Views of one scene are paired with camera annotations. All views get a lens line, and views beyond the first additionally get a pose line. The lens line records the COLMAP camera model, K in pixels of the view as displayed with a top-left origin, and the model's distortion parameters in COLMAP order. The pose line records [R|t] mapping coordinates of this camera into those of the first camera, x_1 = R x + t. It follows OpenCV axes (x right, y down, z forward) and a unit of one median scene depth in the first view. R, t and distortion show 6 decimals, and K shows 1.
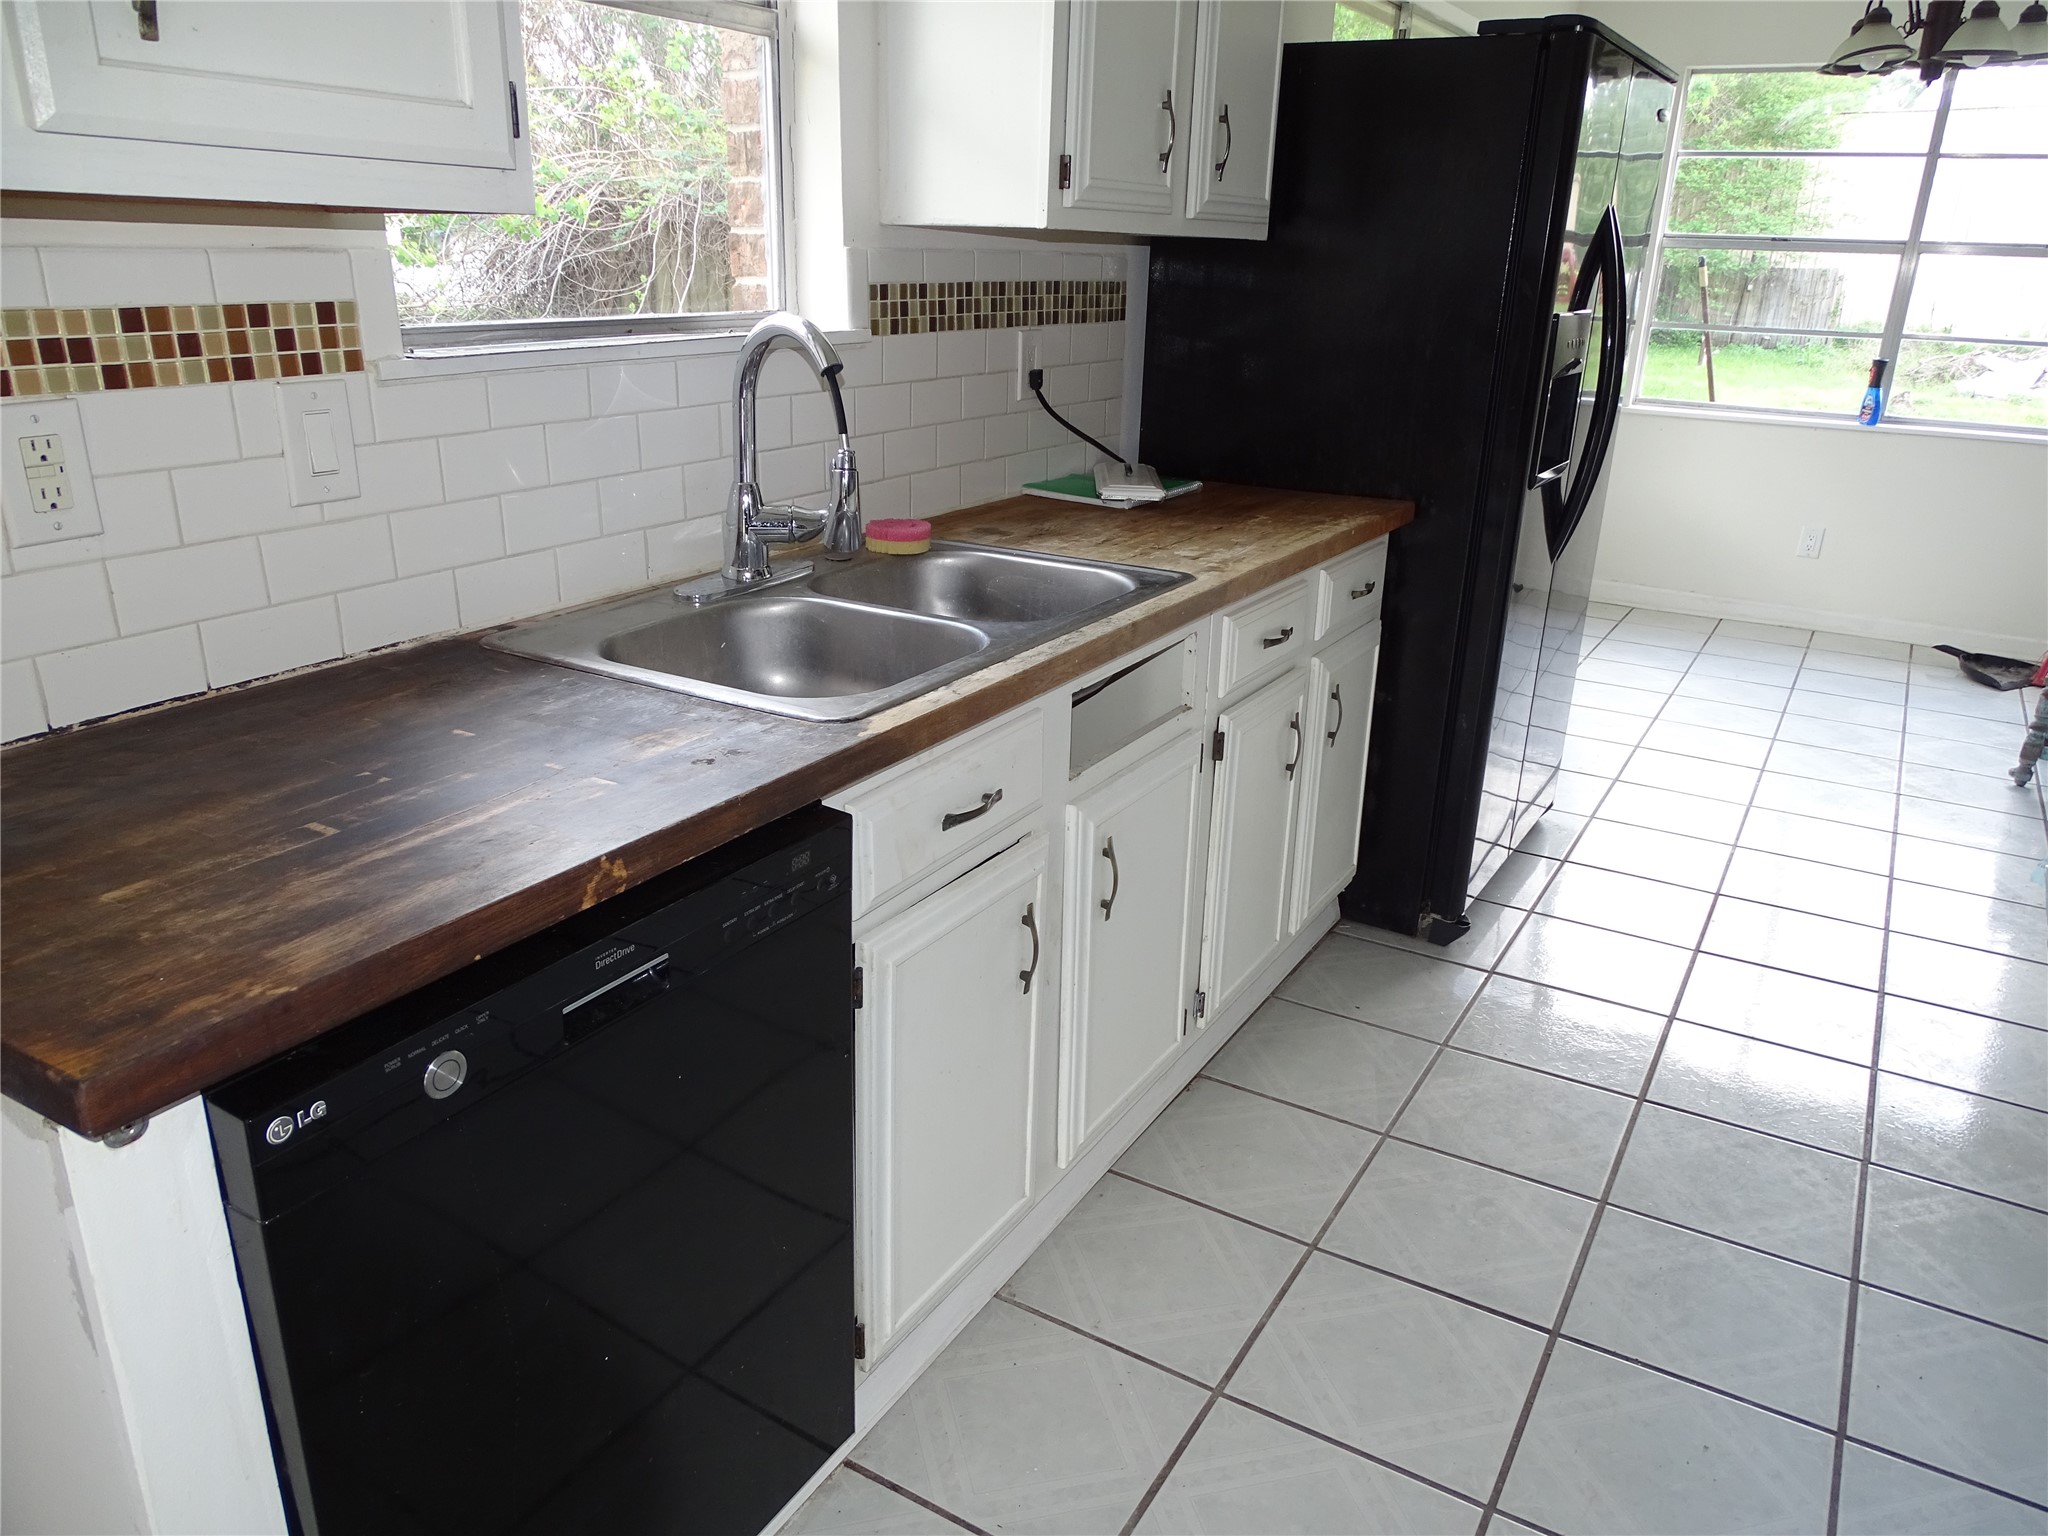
lens RADIAL K [[1460.1, 0, 1019.7], [0, 1460.1, 772.1], [0, 0, 1]] dist [0.001591, 0.001623]
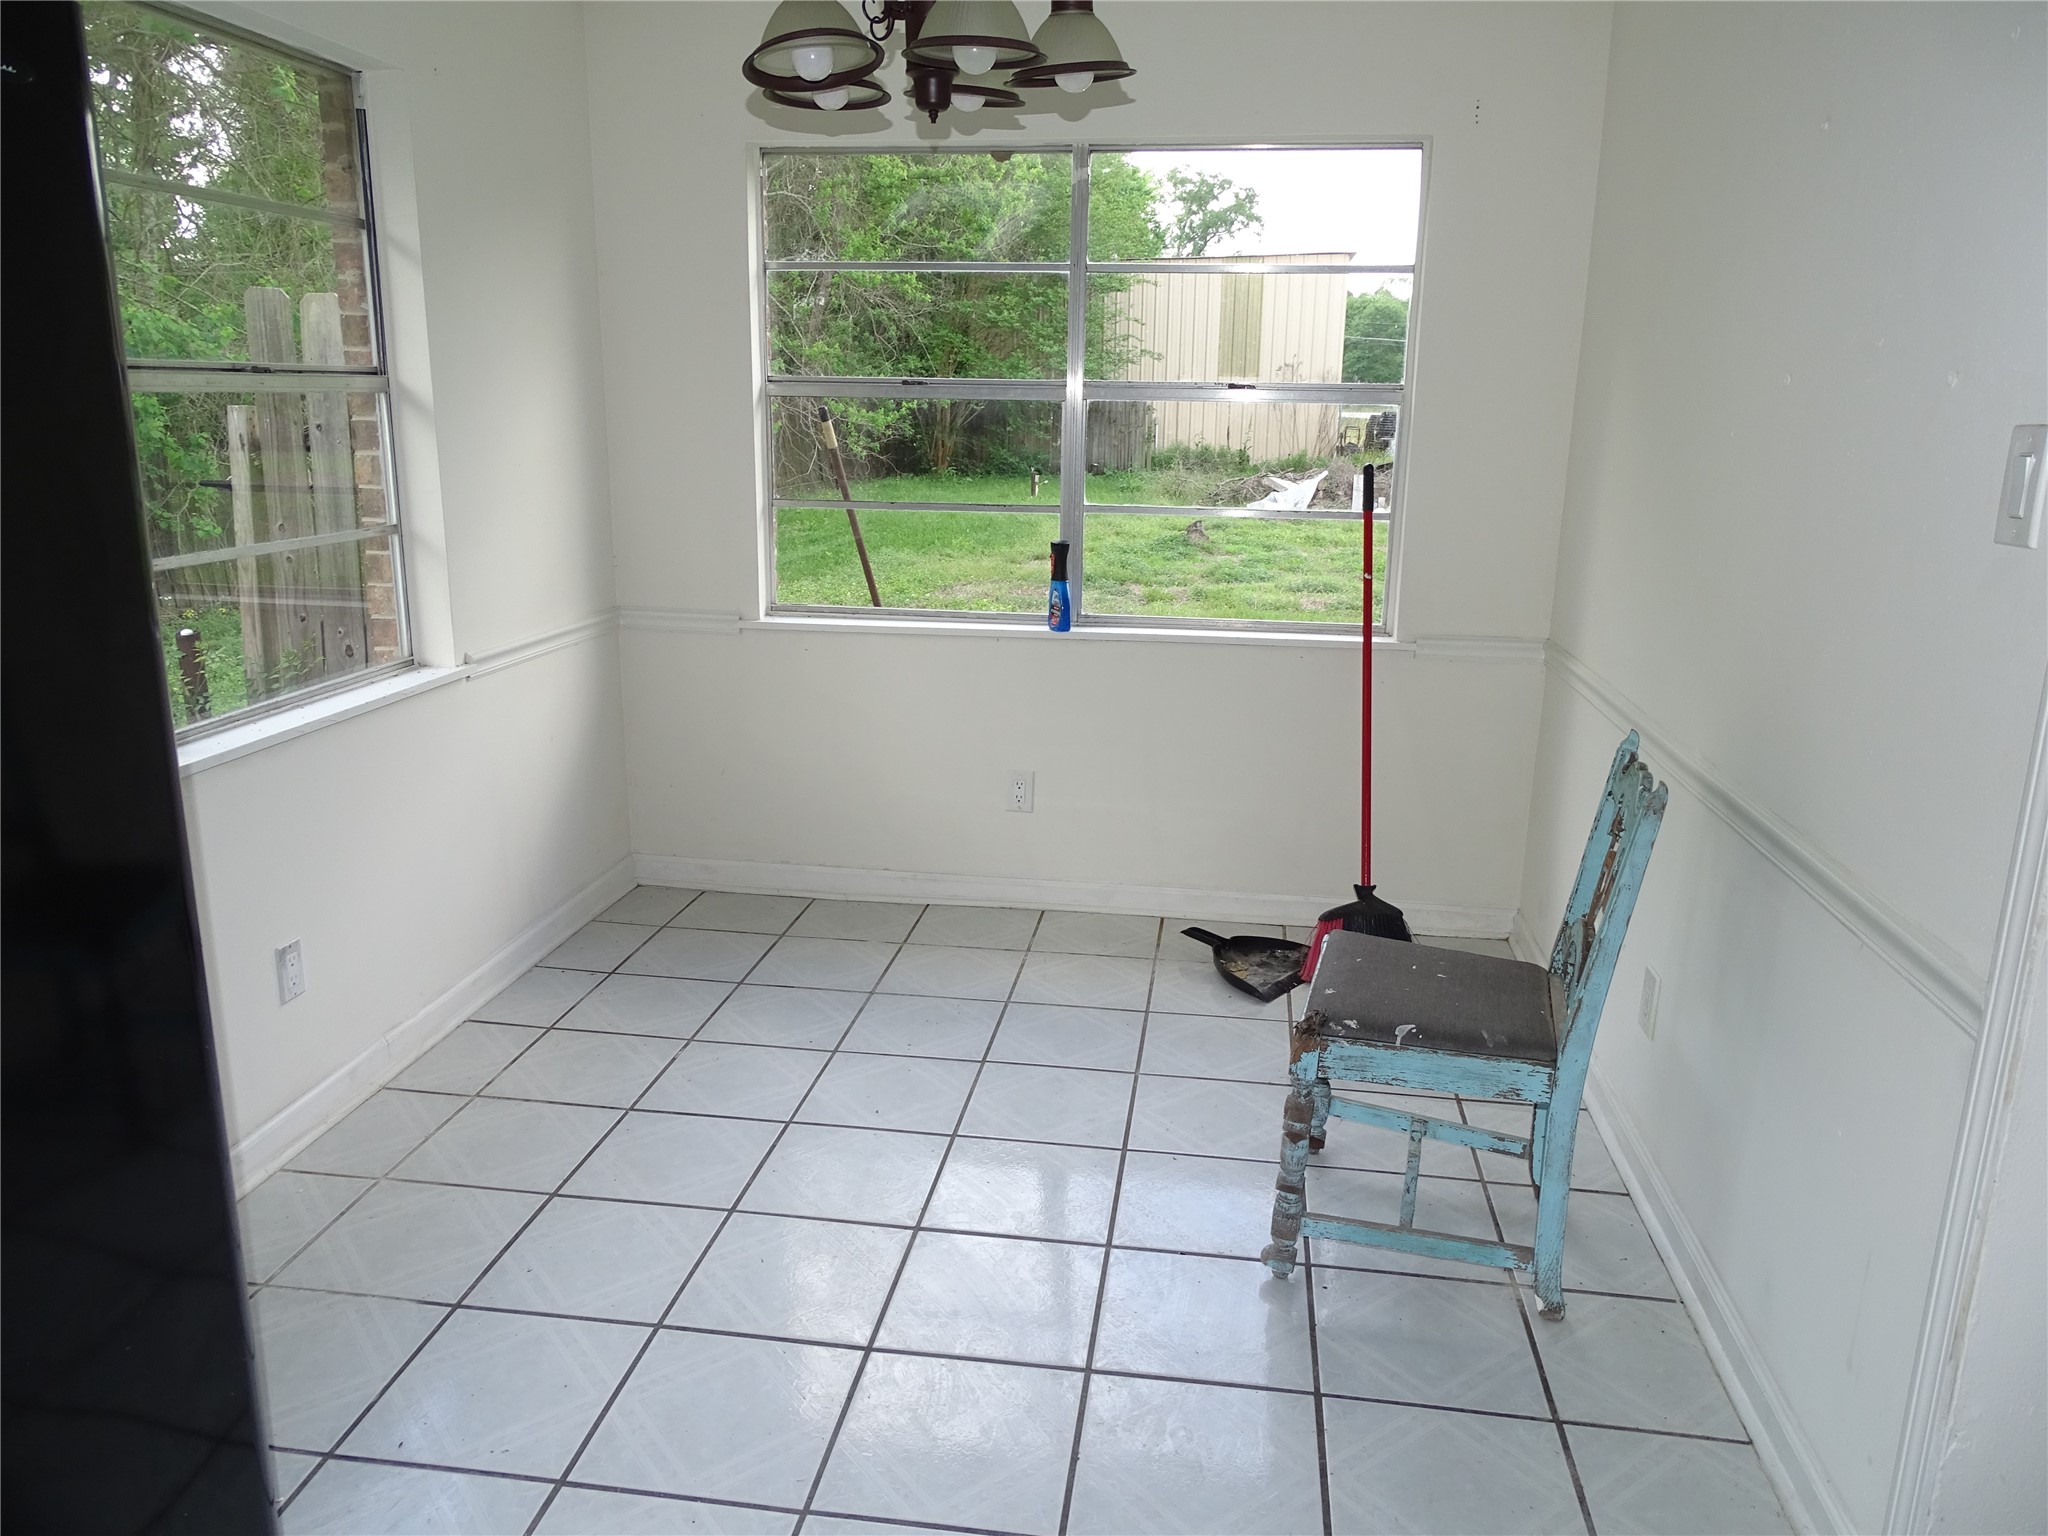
lens RADIAL K [[1460.1, 0, 1026.6], [0, 1460.1, 766.1], [0, 0, 1]] dist [0.001591, 0.001623]
pose [[0.923072, -0.115168, 0.366980, 0.293216], [0.148106, 0.986976, -0.062797, -0.128599], [-0.354968, 0.112318, 0.928107, 0.343102]]
